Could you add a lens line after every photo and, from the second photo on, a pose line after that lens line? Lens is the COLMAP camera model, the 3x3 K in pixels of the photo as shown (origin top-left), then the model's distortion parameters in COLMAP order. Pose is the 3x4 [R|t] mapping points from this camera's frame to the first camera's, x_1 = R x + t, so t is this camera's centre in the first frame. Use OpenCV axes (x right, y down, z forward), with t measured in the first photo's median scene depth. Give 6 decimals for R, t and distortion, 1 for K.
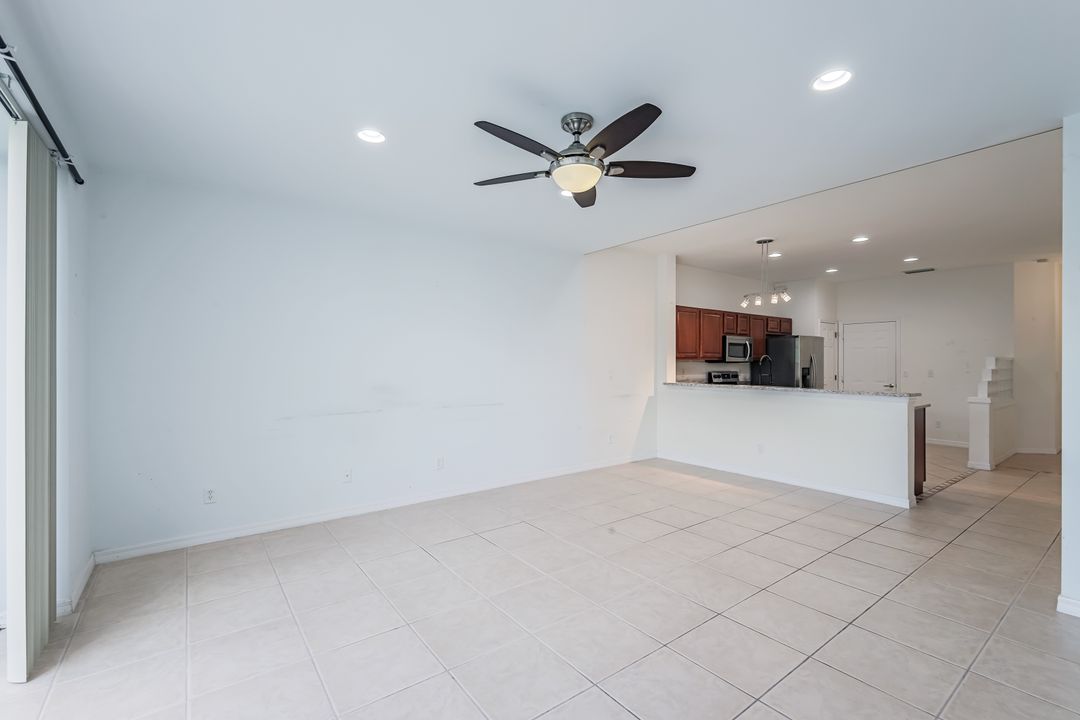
lens RADIAL K [[476.8, 0, 545.6], [0, 476.8, 363.9], [0, 0, 1]] dist [0.003012, 0.000142]
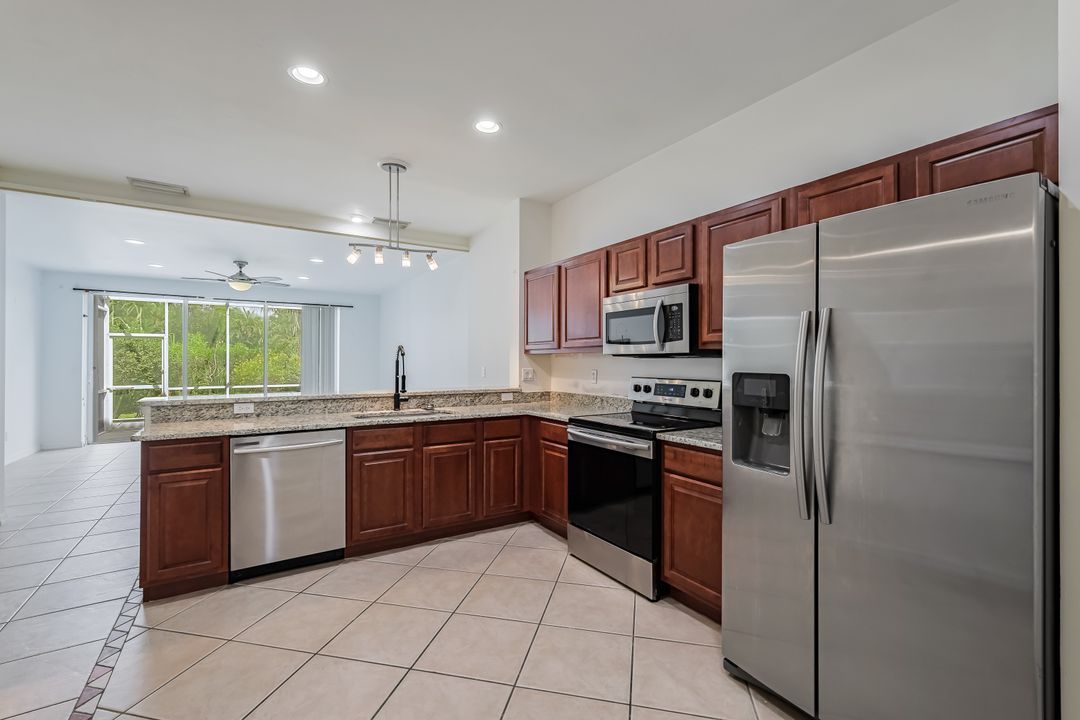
lens RADIAL K [[476.8, 0, 535.0], [0, 476.8, 361.9], [0, 0, 1]] dist [0.003012, 0.000142]
pose [[-0.086855, 0.001168, -0.996220, 0.840397], [-0.003320, 0.999993, 0.001462, 0.001927], [0.996215, 0.003434, -0.086850, 0.971554]]
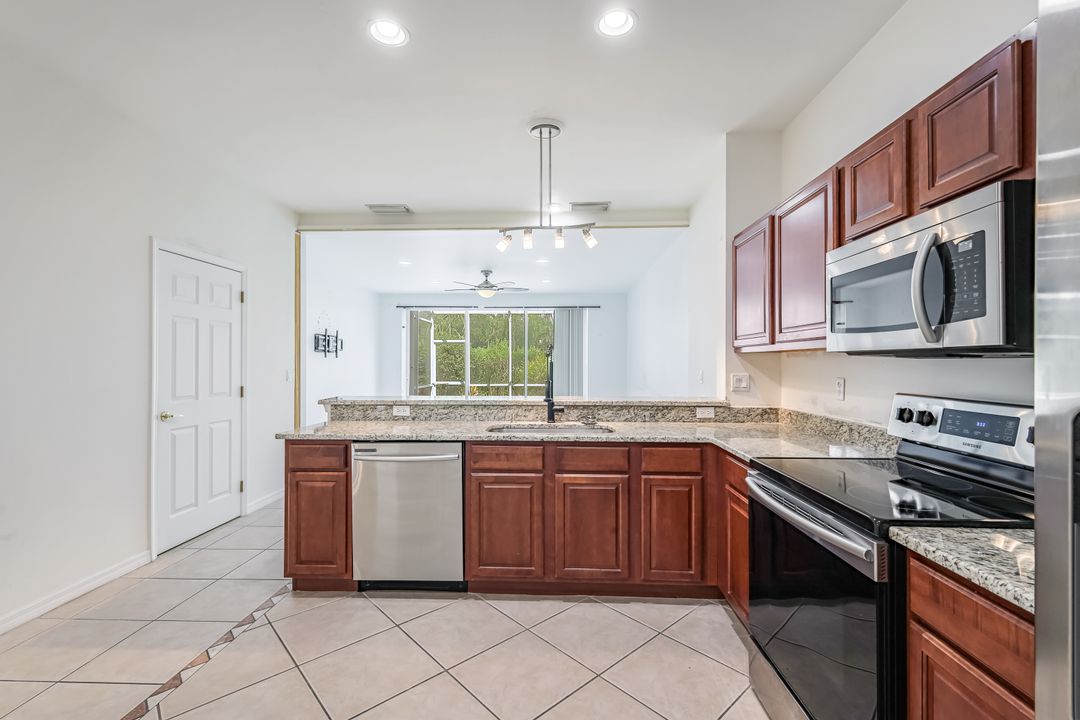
lens RADIAL K [[476.8, 0, 536.4], [0, 476.8, 361.6], [0, 0, 1]] dist [0.003012, 0.000142]
pose [[-0.635141, -0.000791, -0.772396, 0.679073], [-0.002468, 0.999996, 0.001006, 0.000522], [0.772392, 0.002545, -0.635141, 1.040031]]
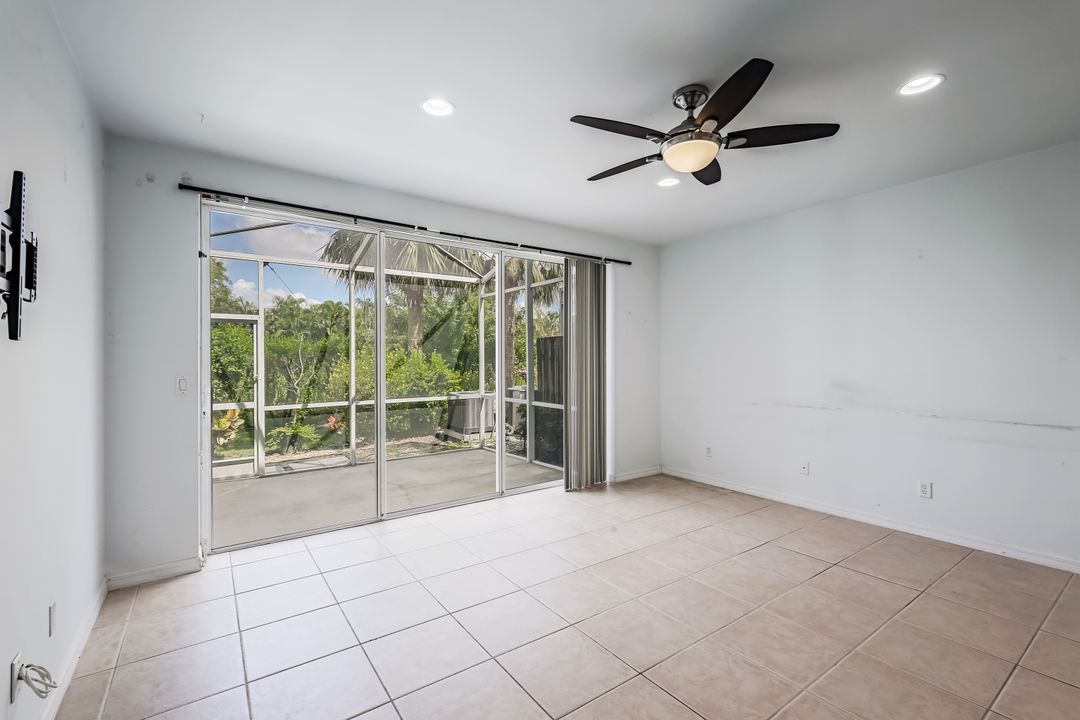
lens RADIAL K [[476.8, 0, 533.8], [0, 476.8, 363.9], [0, 0, 1]] dist [0.003012, 0.000142]
pose [[-0.032103, 0.010792, -0.999426, 0.317301], [0.000789, 0.999942, 0.010772, 0.000600], [0.999484, -0.000443, -0.032109, 0.231130]]
